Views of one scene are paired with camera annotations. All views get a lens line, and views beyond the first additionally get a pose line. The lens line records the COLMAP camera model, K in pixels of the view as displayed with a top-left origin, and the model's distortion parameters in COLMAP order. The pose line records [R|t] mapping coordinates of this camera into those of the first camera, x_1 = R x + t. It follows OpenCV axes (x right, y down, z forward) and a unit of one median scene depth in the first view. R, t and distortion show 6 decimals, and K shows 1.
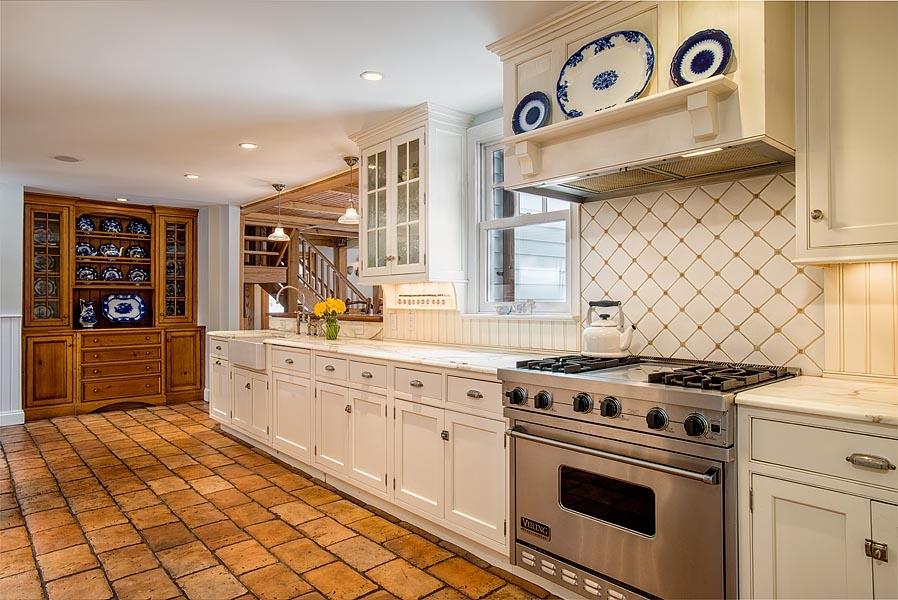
lens RADIAL K [[573.4, 0, 440.9], [0, 573.4, 298.6], [0, 0, 1]] dist [0.004454, 0.004307]
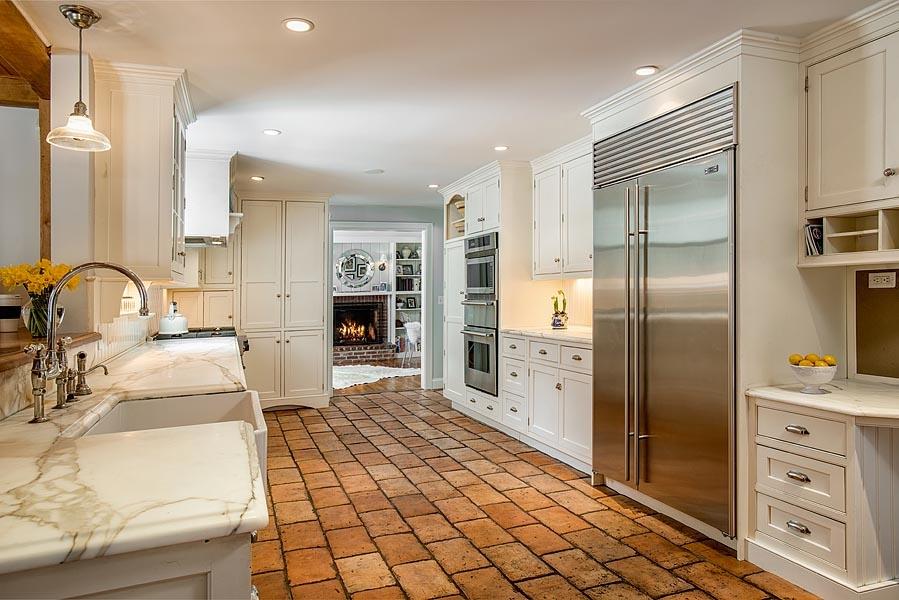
lens RADIAL K [[574.0, 0, 447.7], [0, 574.0, 295.8], [0, 0, 1]] dist [0.004454, 0.004307]
pose [[-0.944709, 0.032079, 0.326336, -0.818237], [0.035699, 0.999350, 0.005106, 0.005522], [-0.325960, 0.016473, -0.945240, 1.810174]]
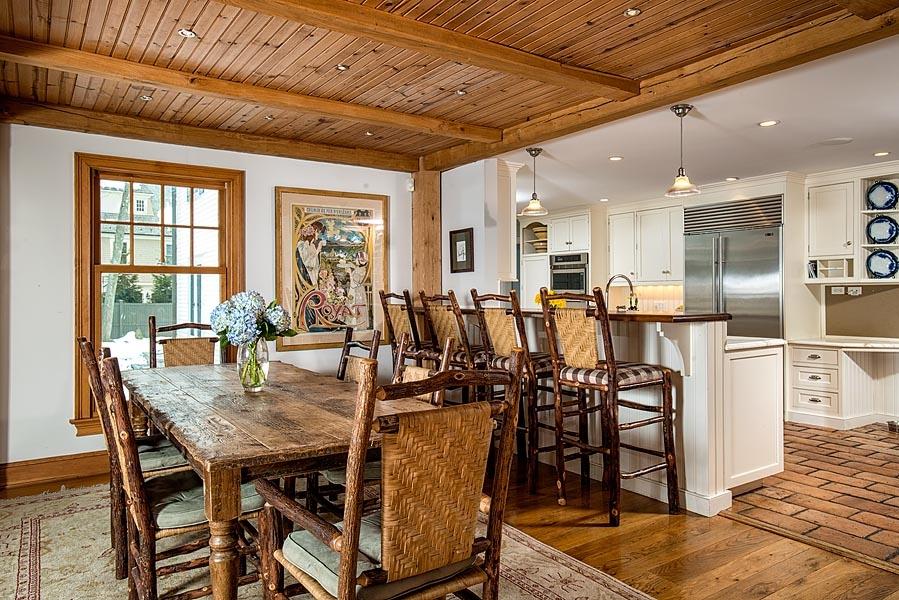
lens RADIAL K [[612.4, 0, 447.6], [0, 612.4, 294.9], [0, 0, 1]] dist [-0.033993, -0.000605]
pose [[-0.996212, 0.013690, 0.085872, -0.131682], [0.013775, 0.999905, 0.000400, 0.006910], [-0.085859, 0.001581, -0.996306, 2.739163]]
